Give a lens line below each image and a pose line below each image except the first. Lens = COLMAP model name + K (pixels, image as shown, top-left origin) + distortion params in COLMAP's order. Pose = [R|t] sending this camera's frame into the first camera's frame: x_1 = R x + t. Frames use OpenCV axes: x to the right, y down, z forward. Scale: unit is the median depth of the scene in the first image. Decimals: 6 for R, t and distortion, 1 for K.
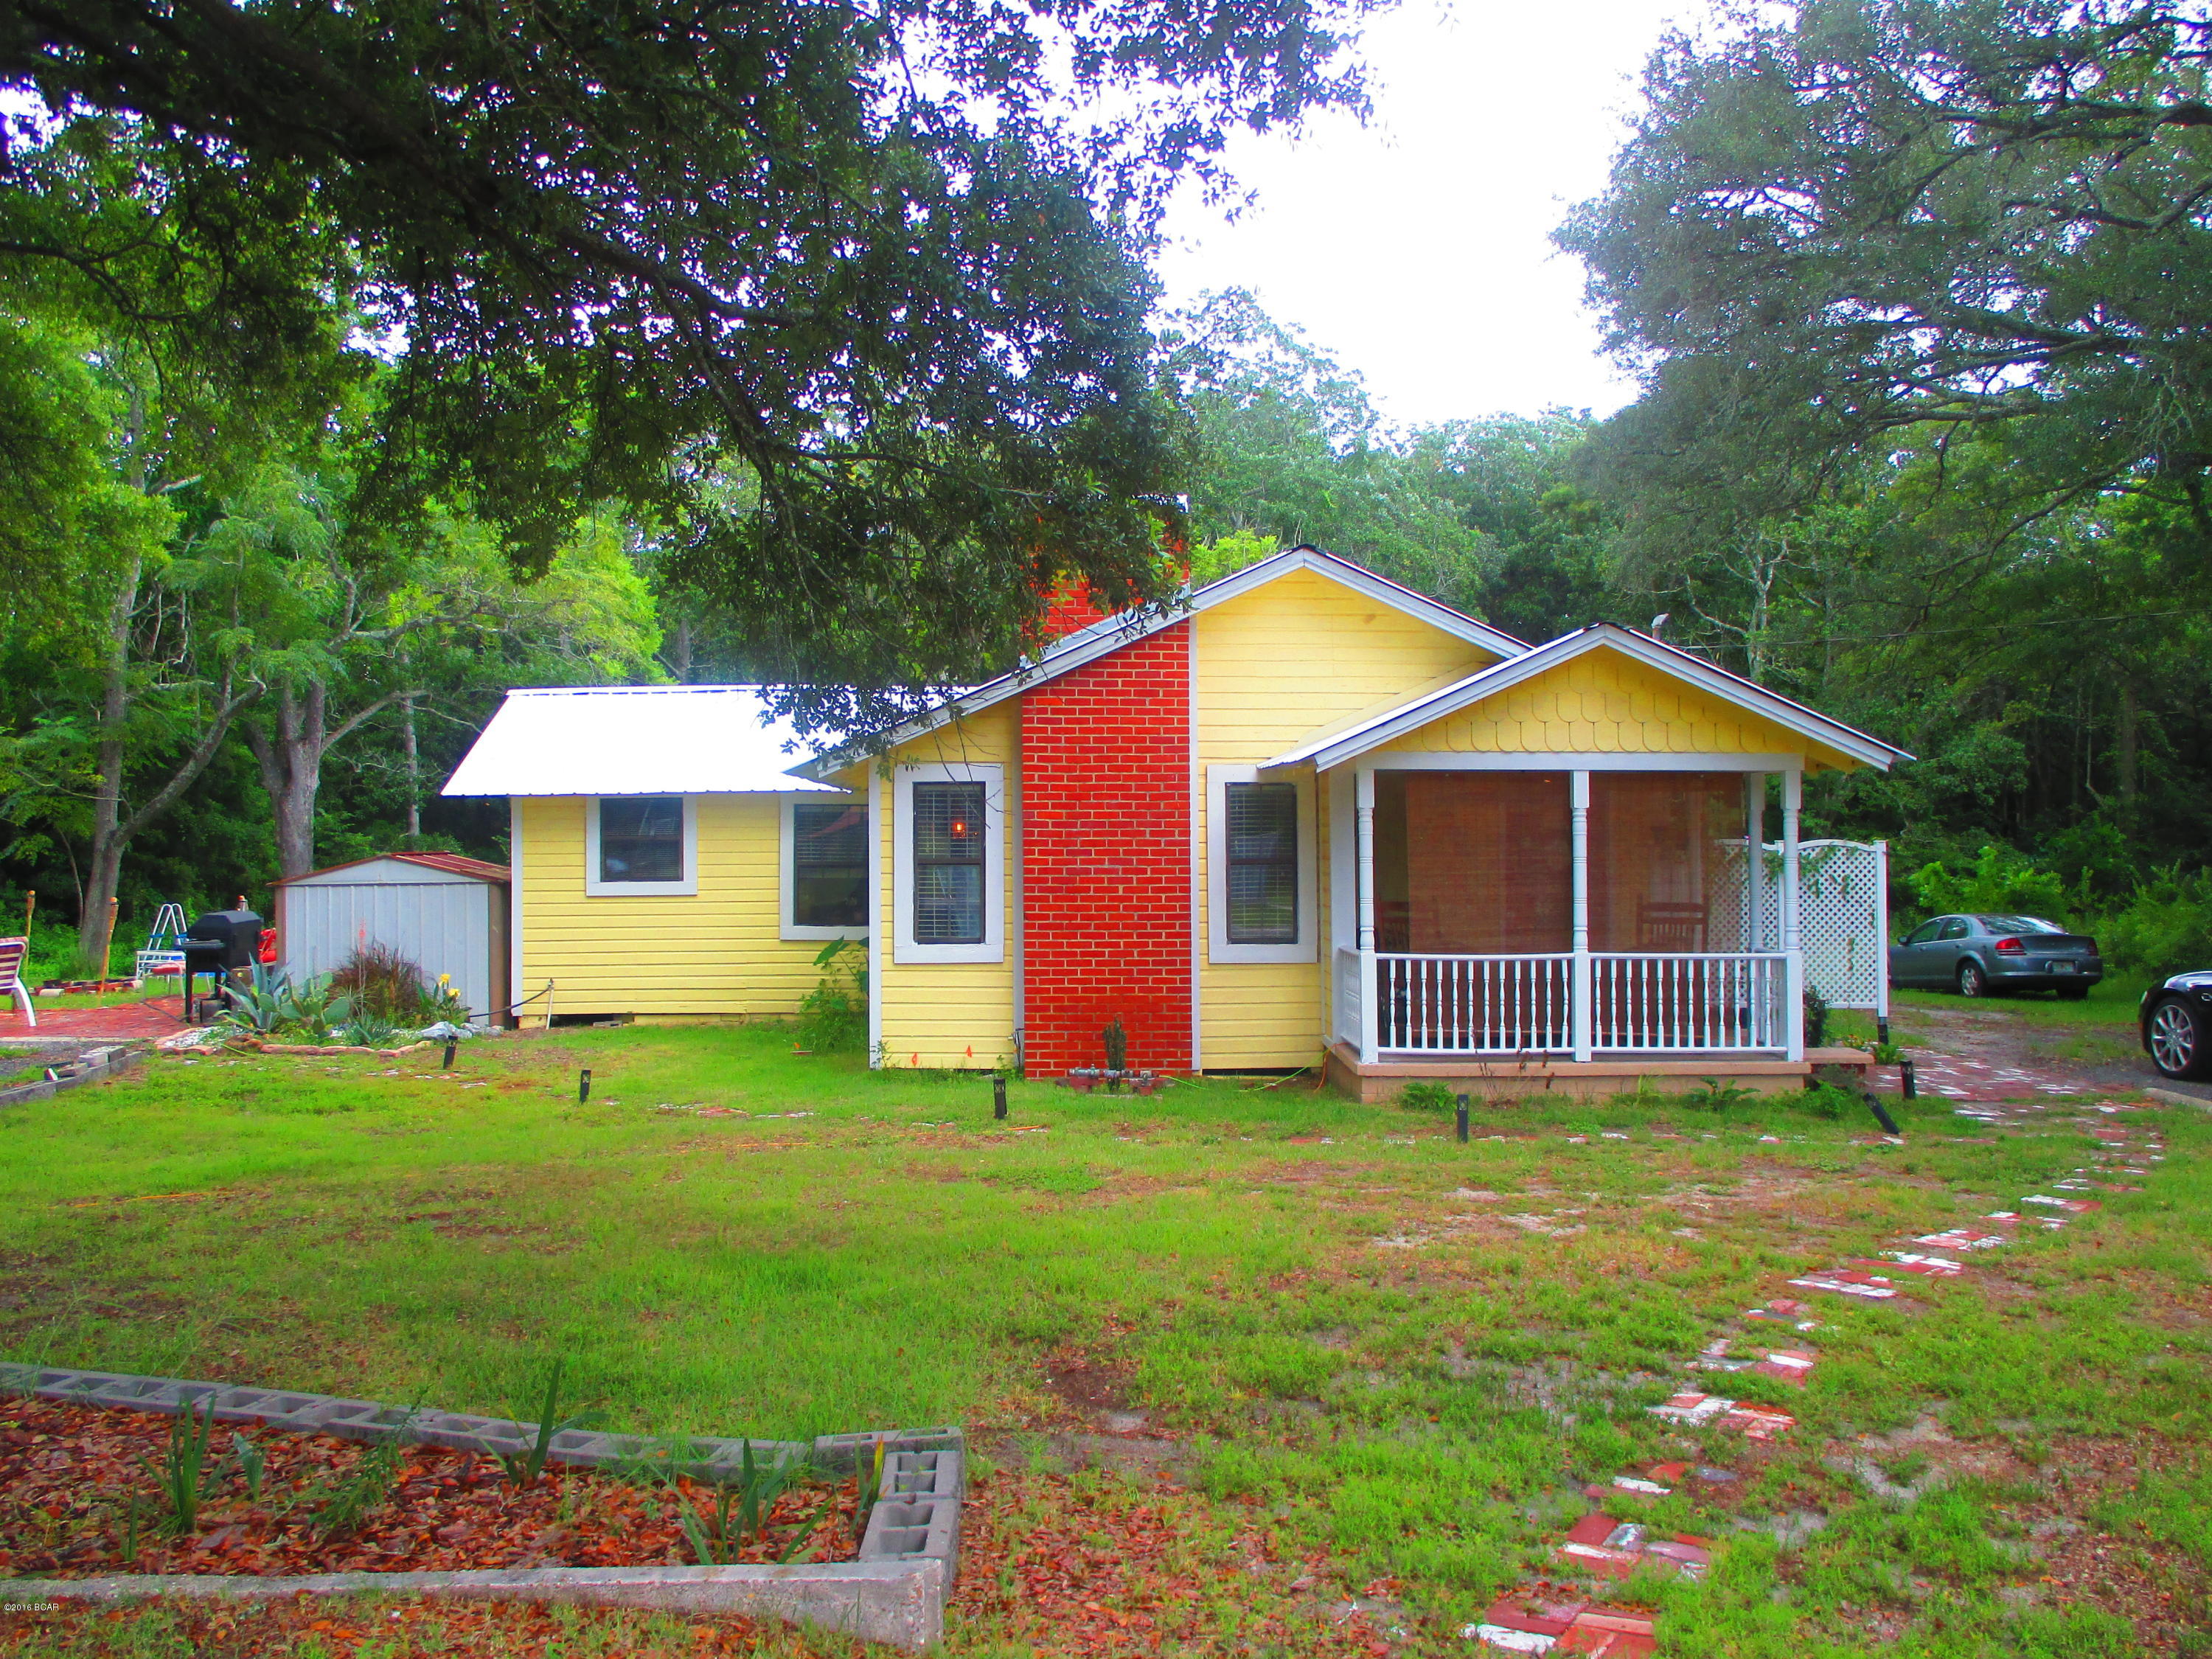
lens RADIAL K [[1841.8, 0, 1104.1], [0, 1841.8, 808.1], [0, 0, 1]] dist [-0.023238, -0.004789]
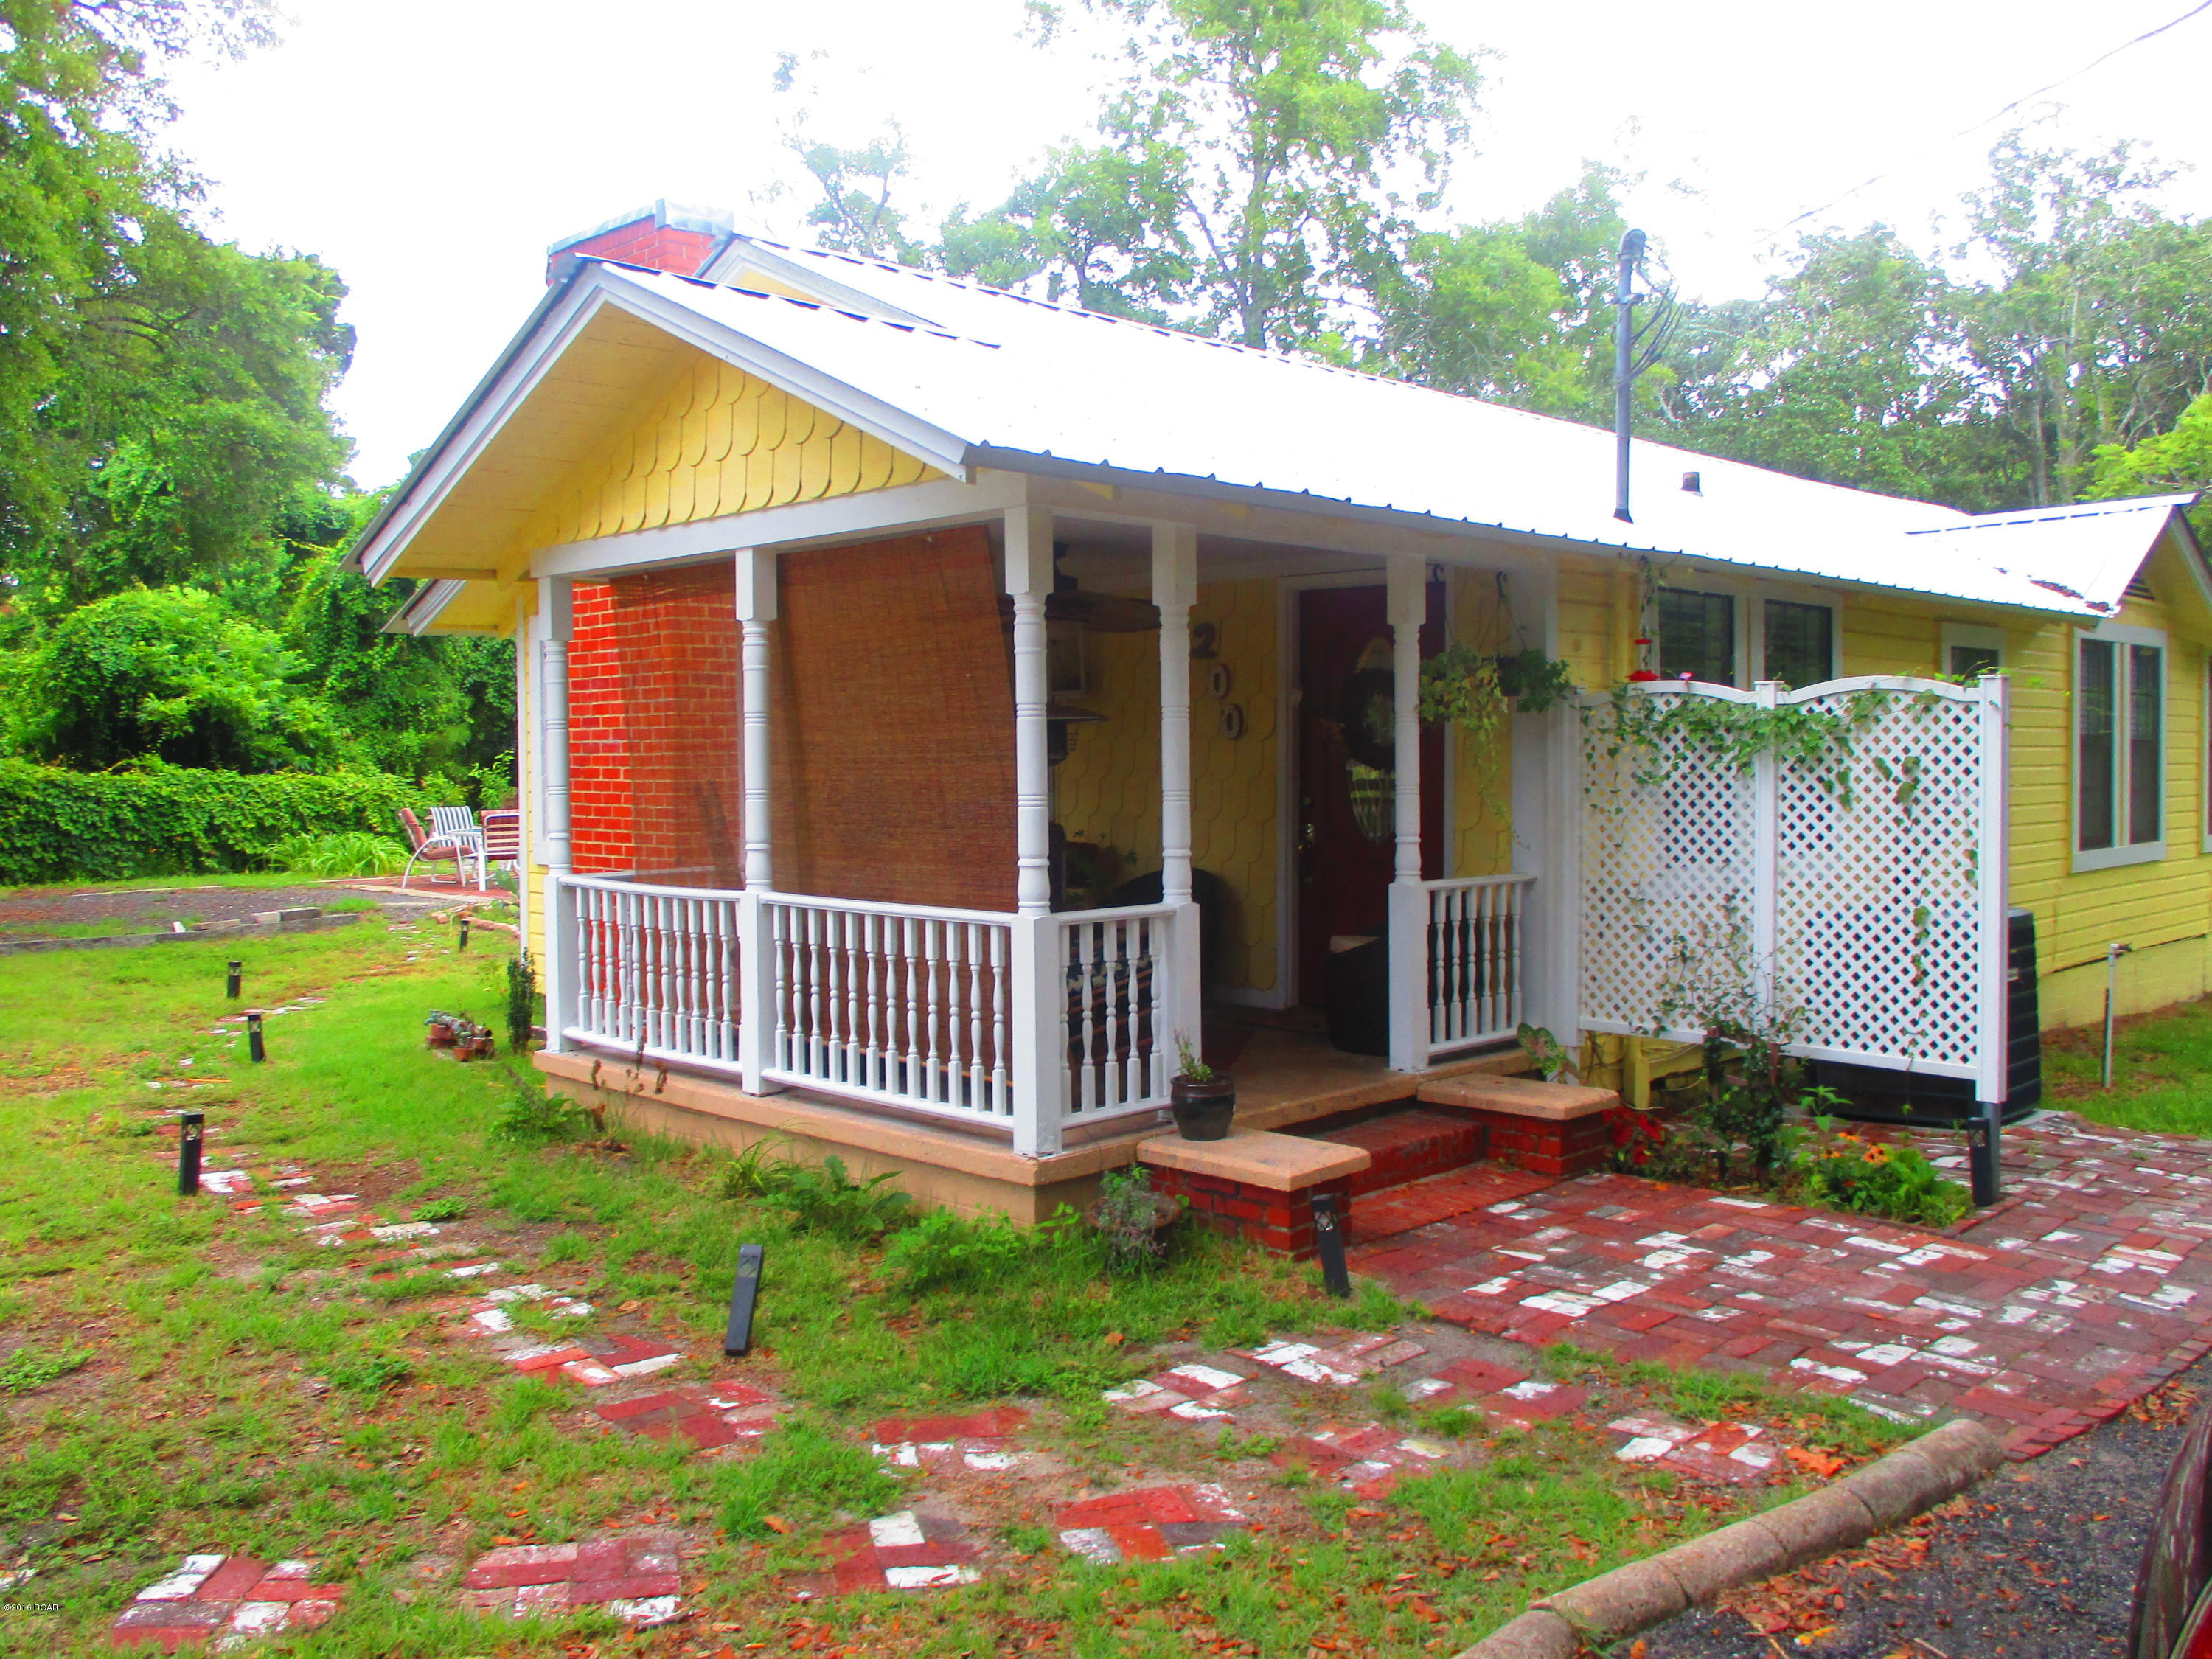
lens RADIAL K [[1841.8, 0, 1104.1], [0, 1841.8, 808.1], [0, 0, 1]] dist [-0.023238, -0.004789]
pose [[0.690512, 0.019882, -0.723048, 0.582215], [0.015107, 0.999008, 0.041897, 0.027261], [0.723163, -0.039854, 0.689526, 0.572265]]
